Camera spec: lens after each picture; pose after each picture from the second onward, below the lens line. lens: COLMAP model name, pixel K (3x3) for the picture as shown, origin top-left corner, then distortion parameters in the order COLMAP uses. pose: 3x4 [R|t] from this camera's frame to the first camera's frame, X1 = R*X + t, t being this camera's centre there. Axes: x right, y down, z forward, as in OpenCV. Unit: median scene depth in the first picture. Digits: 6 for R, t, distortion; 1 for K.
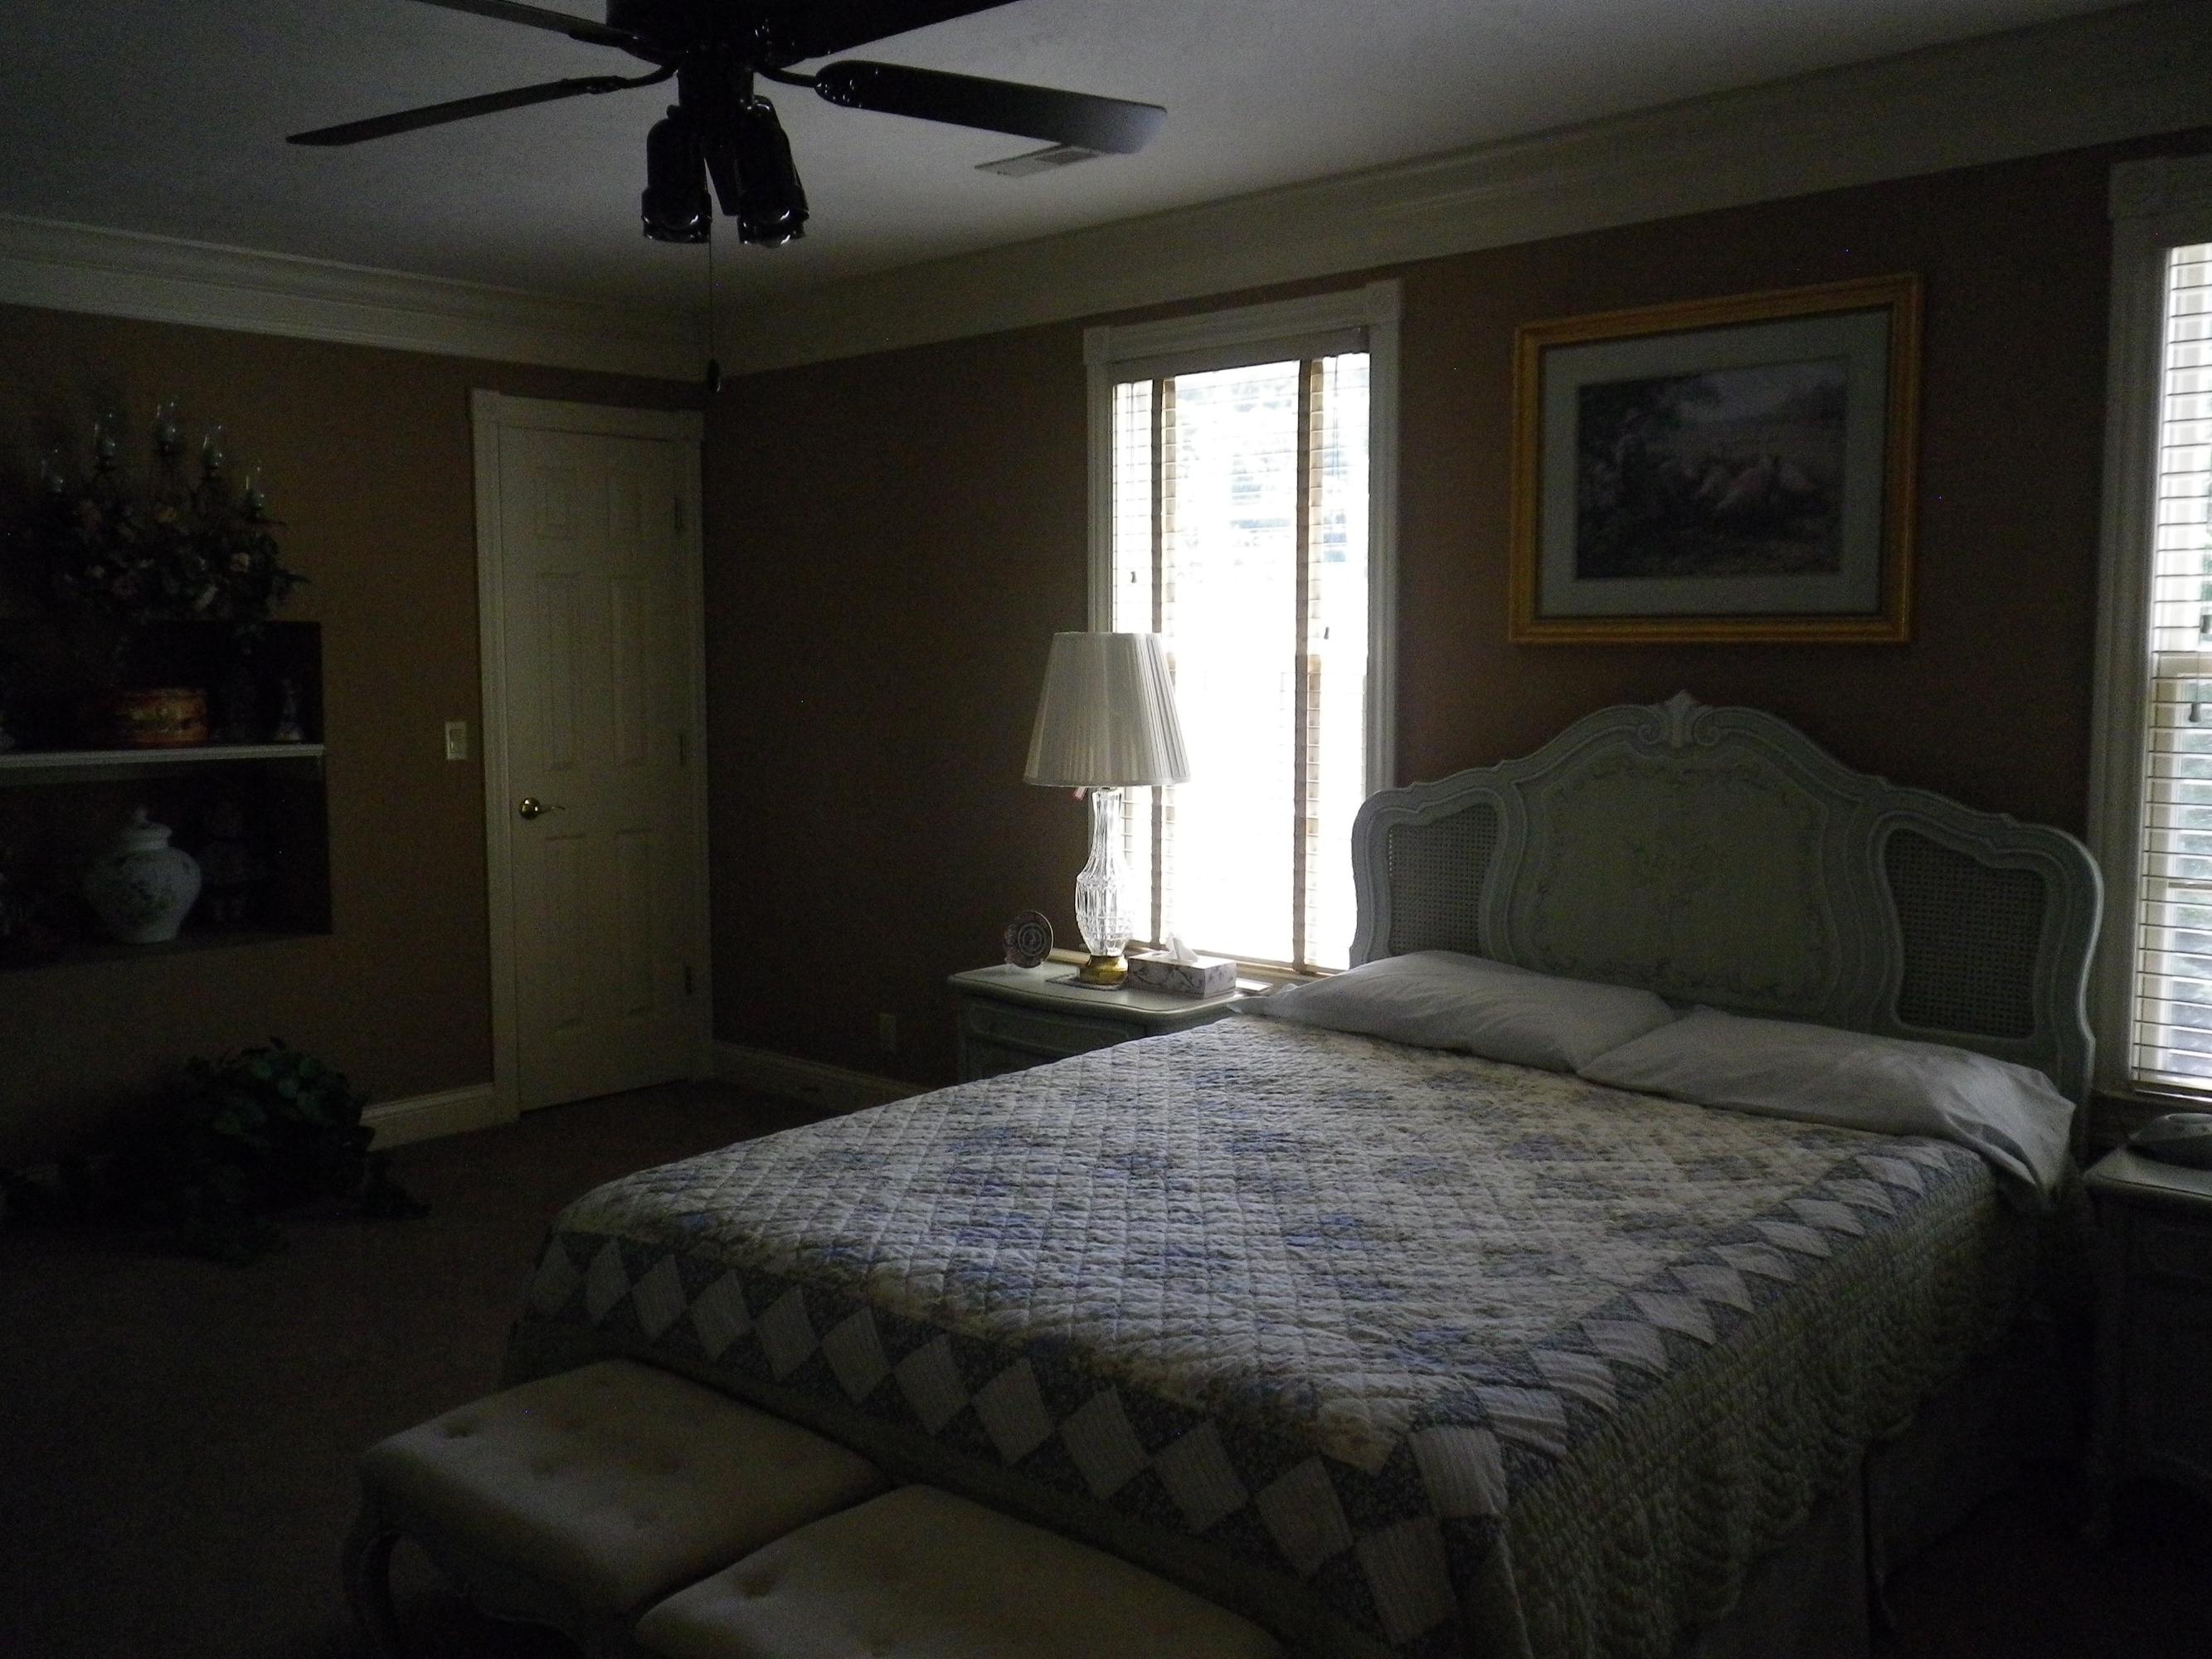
lens RADIAL K [[1872.3, 0, 1055.6], [0, 1872.3, 827.0], [0, 0, 1]] dist [-0.007861, 0.002481]
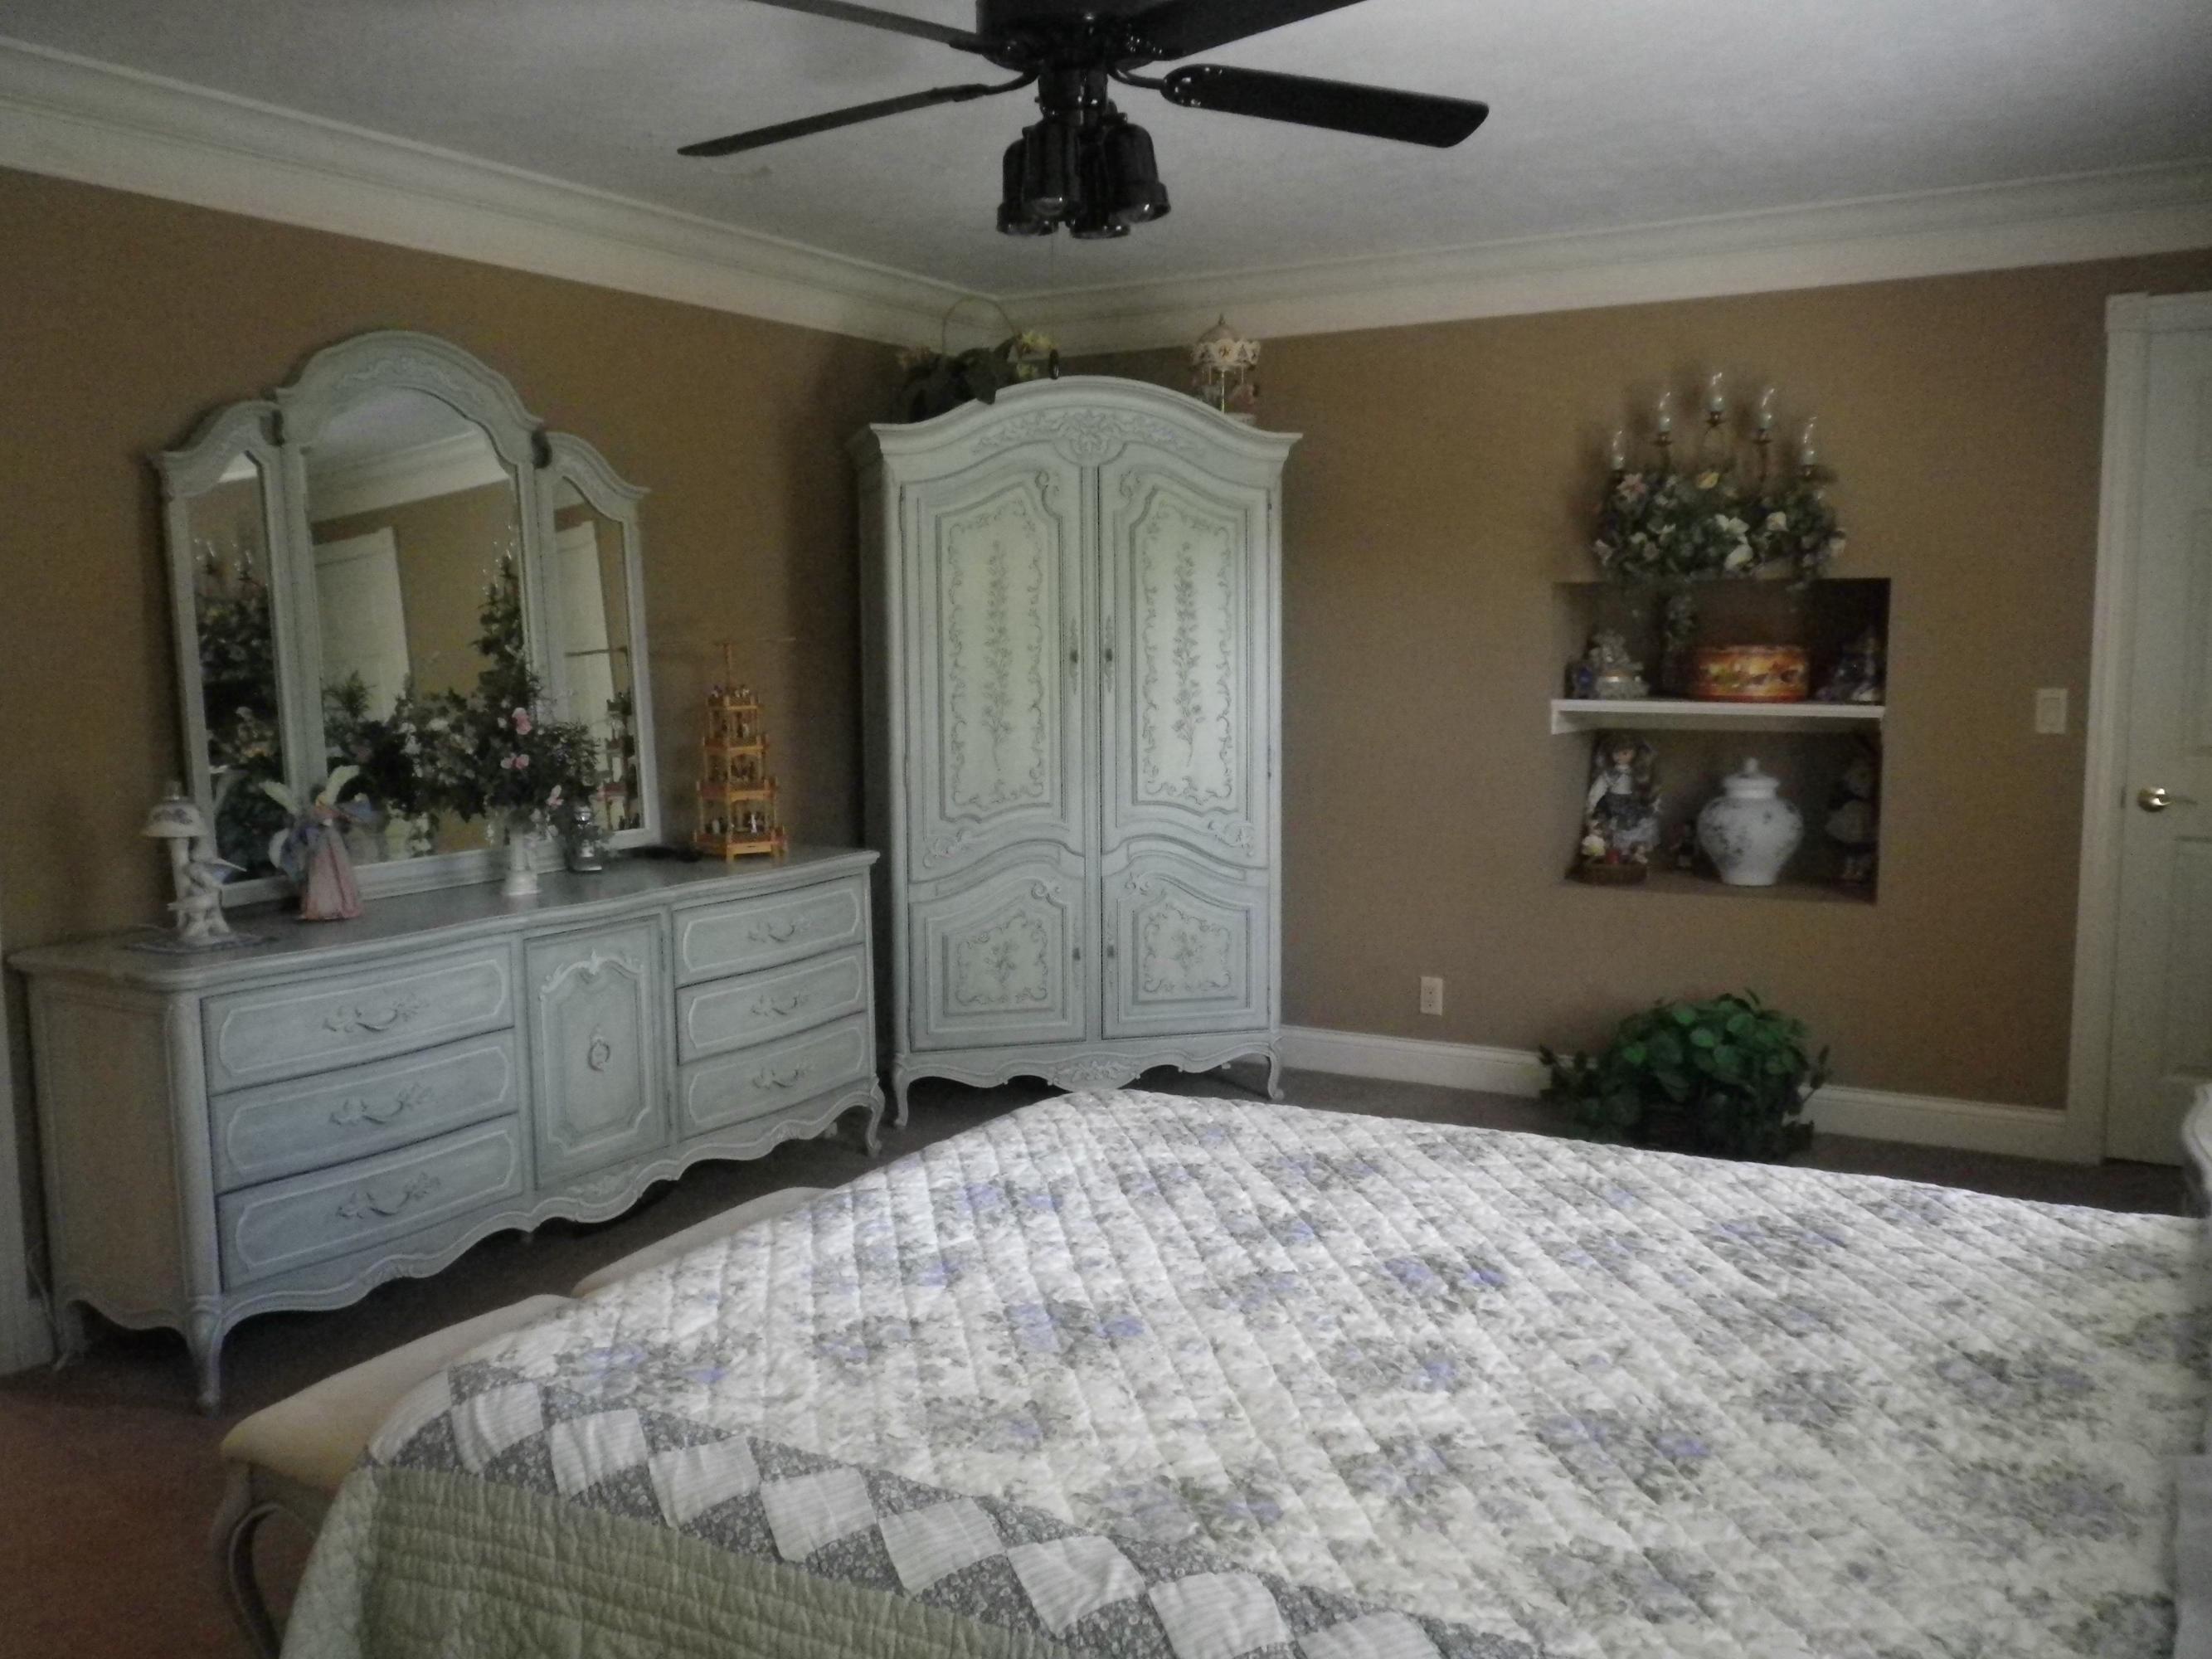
lens RADIAL K [[1872.3, 0, 1104.9], [0, 1872.3, 832.0], [0, 0, 1]] dist [-0.007861, 0.002481]
pose [[0.209283, 0.110639, -0.971576, 0.774017], [-0.081552, 0.992092, 0.095408, -0.065714], [0.974449, 0.059266, 0.216651, 0.686567]]
